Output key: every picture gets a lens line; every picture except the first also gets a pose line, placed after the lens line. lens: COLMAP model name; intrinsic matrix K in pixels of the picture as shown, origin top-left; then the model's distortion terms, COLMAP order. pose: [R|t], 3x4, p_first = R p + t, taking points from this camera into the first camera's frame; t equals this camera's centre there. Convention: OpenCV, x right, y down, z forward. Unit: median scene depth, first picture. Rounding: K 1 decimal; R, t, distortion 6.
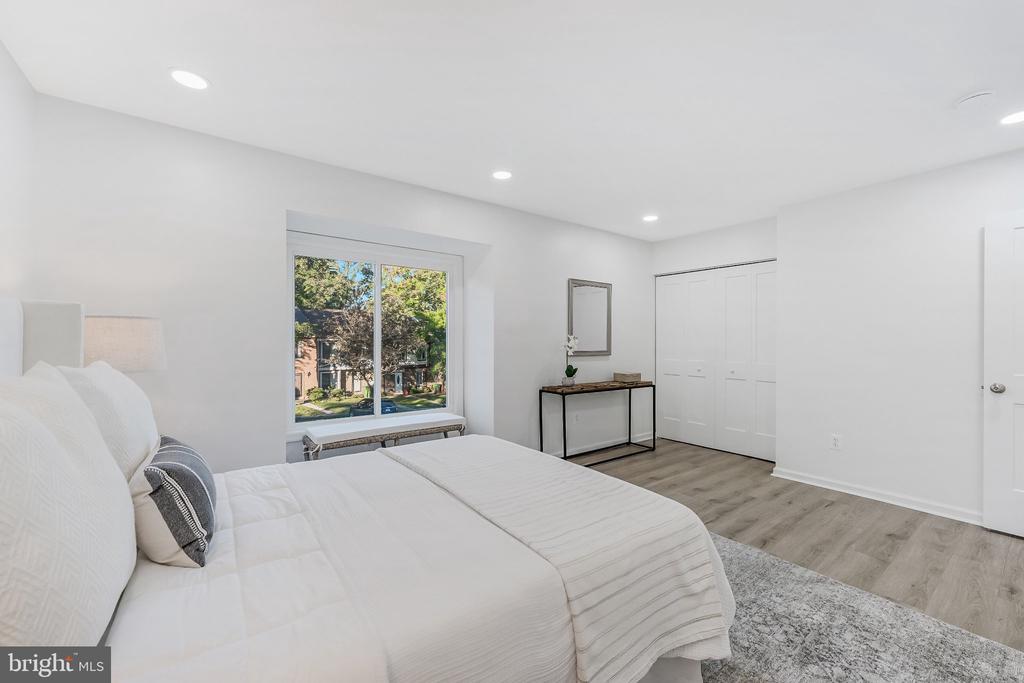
lens RADIAL K [[413.1, 0, 514.9], [0, 413.1, 340.6], [0, 0, 1]] dist [-0.000776, -0.000726]
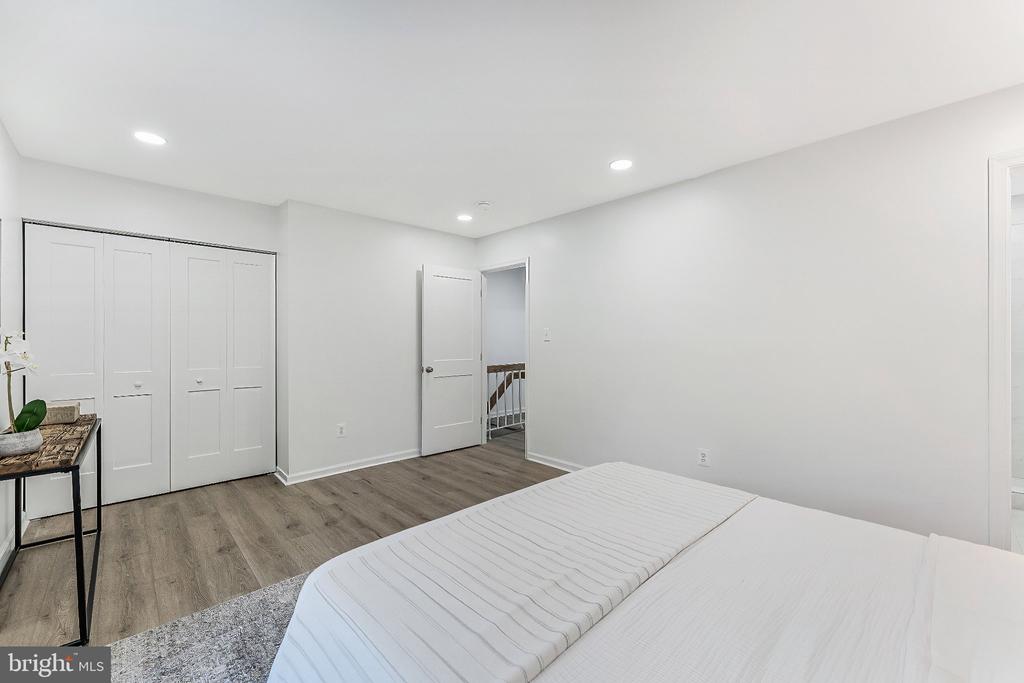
lens RADIAL K [[413.1, 0, 510.2], [0, 413.1, 342.4], [0, 0, 1]] dist [-0.000776, -0.000726]
pose [[-0.116558, -0.005272, 0.993170, -0.416207], [0.002623, 0.999981, 0.005616, -0.000236], [-0.993180, 0.003259, -0.116542, 0.696194]]
